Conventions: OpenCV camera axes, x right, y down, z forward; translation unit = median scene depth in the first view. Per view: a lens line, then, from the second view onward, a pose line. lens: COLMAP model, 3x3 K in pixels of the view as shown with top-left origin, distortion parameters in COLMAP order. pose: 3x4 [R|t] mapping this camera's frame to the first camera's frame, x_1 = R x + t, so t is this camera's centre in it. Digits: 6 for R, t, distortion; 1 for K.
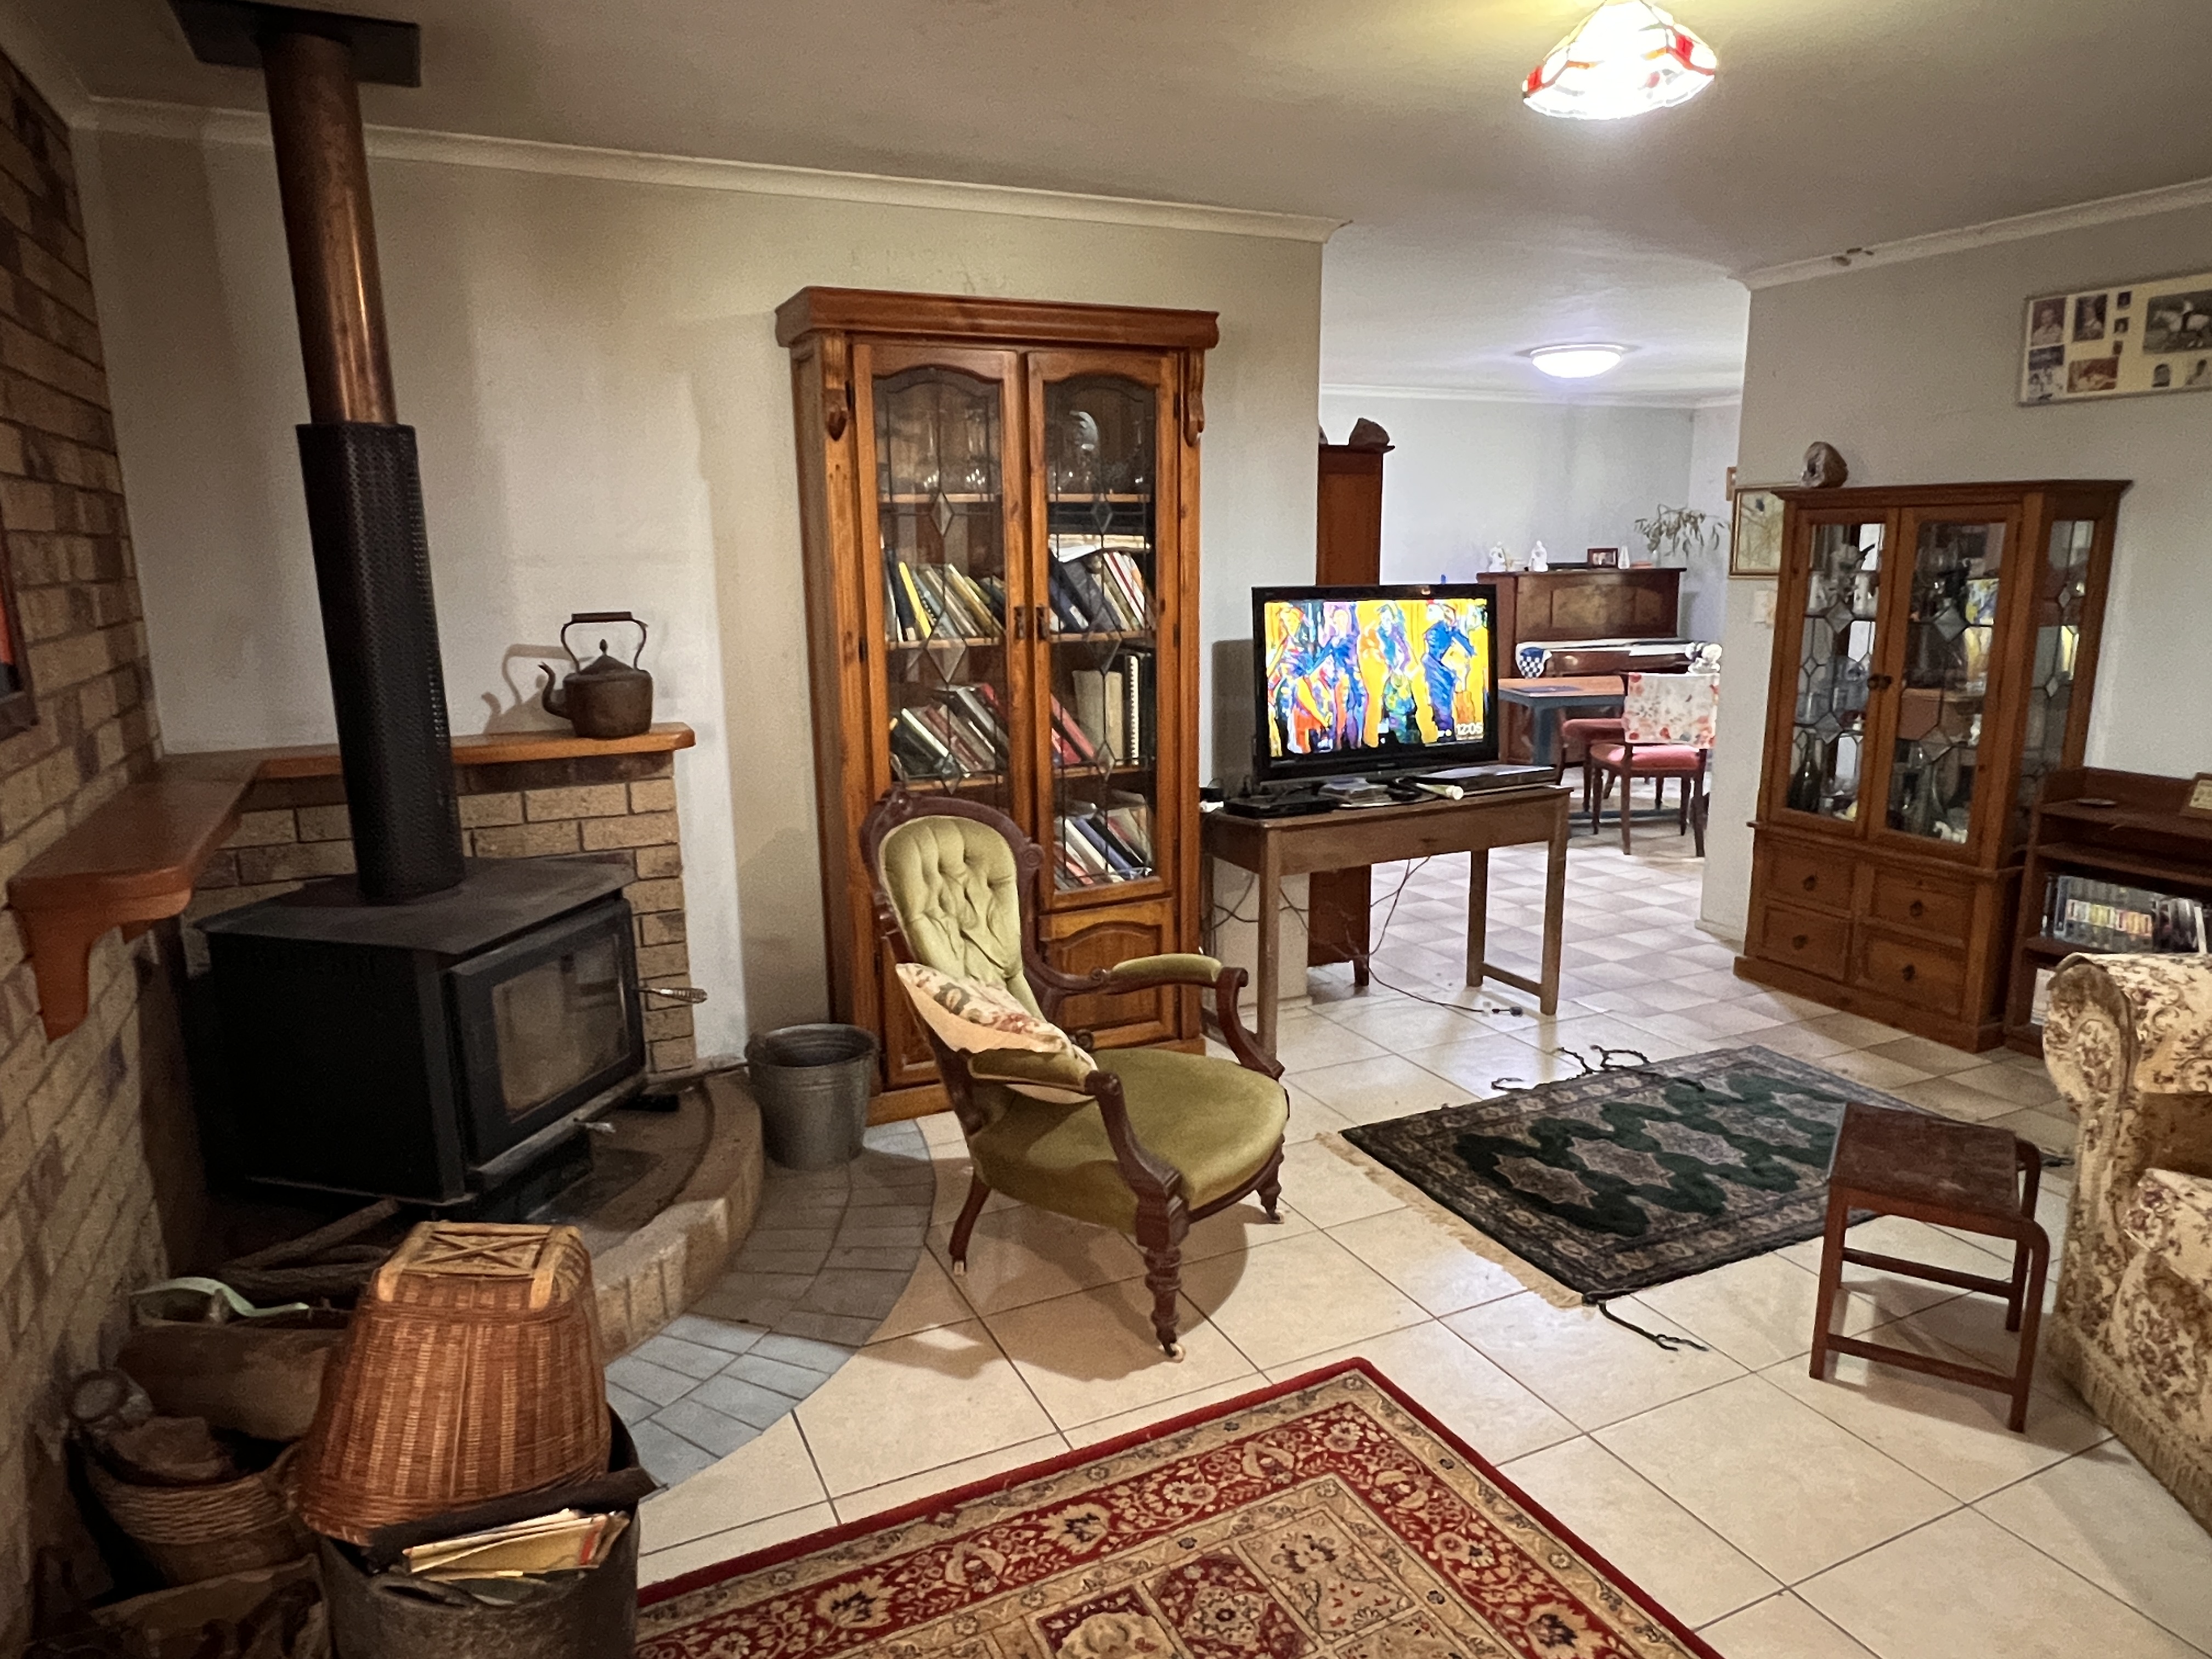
lens RADIAL K [[1396.1, 0, 1099.0], [0, 1396.1, 833.4], [0, 0, 1]] dist [0.006905, -0.000825]
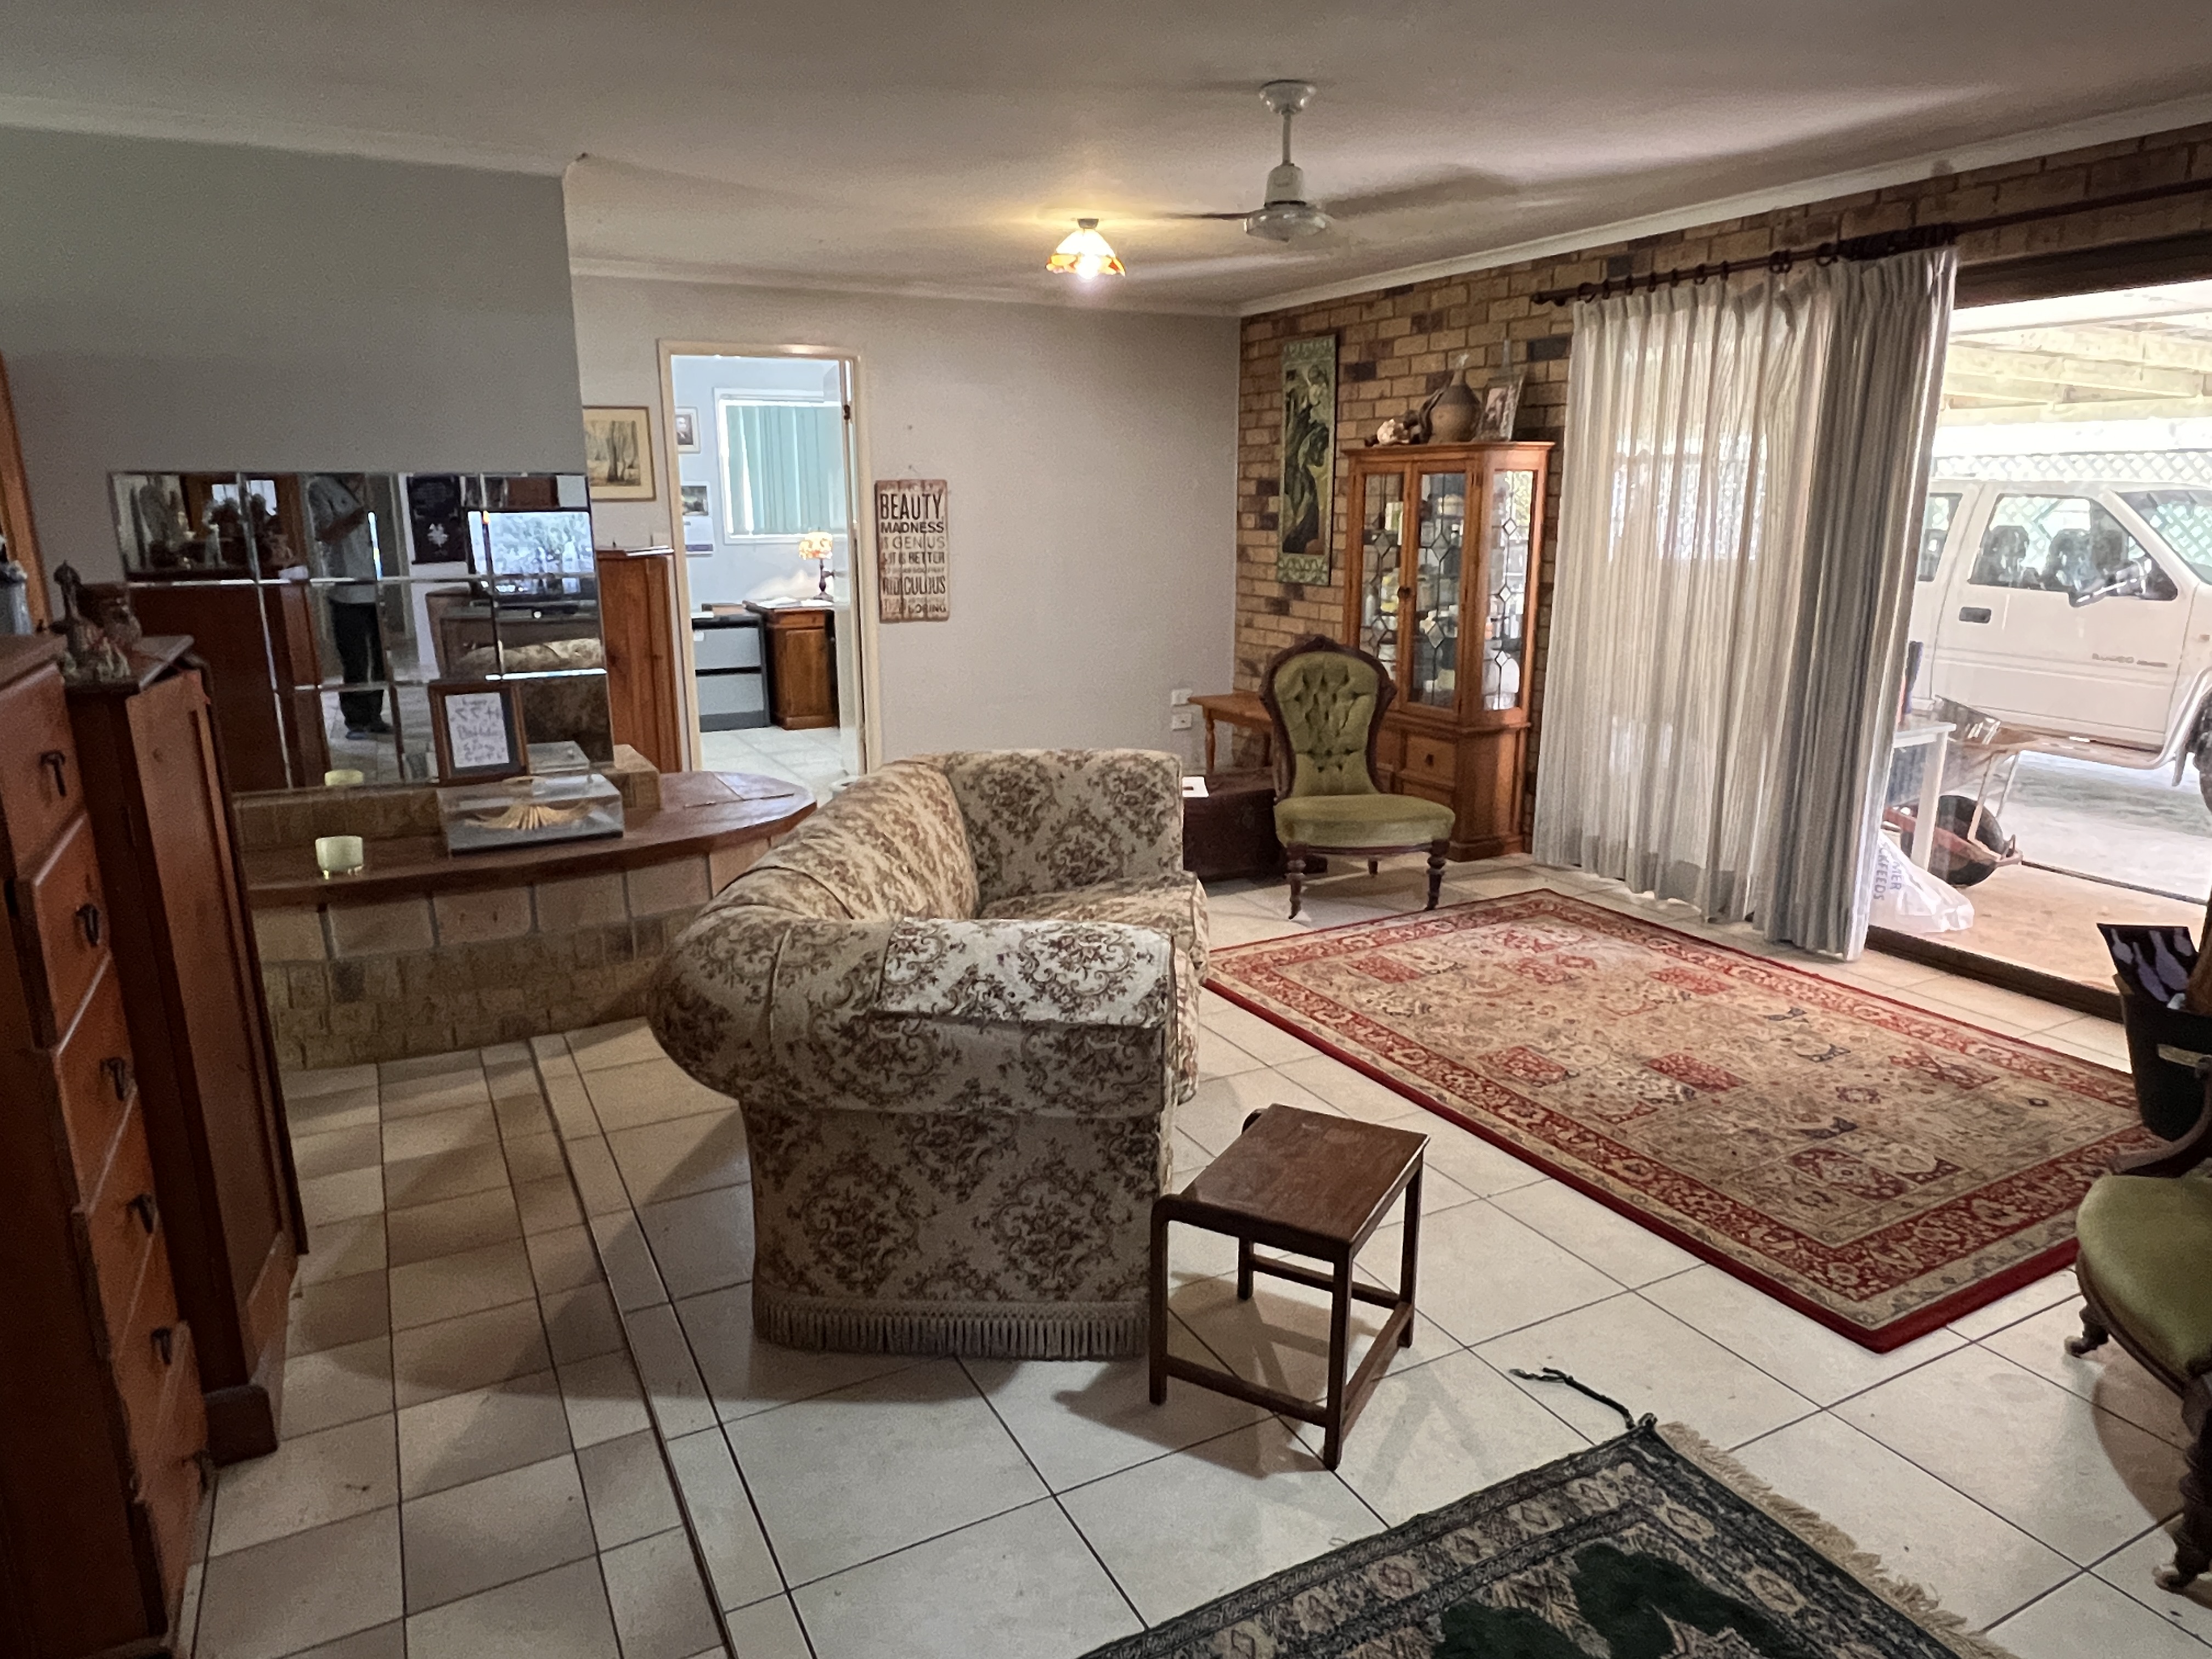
lens RADIAL K [[1396.1, 0, 1108.4], [0, 1396.1, 833.2], [0, 0, 1]] dist [0.006905, -0.000825]
pose [[-0.998883, 0.020755, -0.042440, 0.828535], [0.000438, 0.902359, 0.430984, -0.384985], [0.047241, 0.430484, -0.901361, 1.885800]]
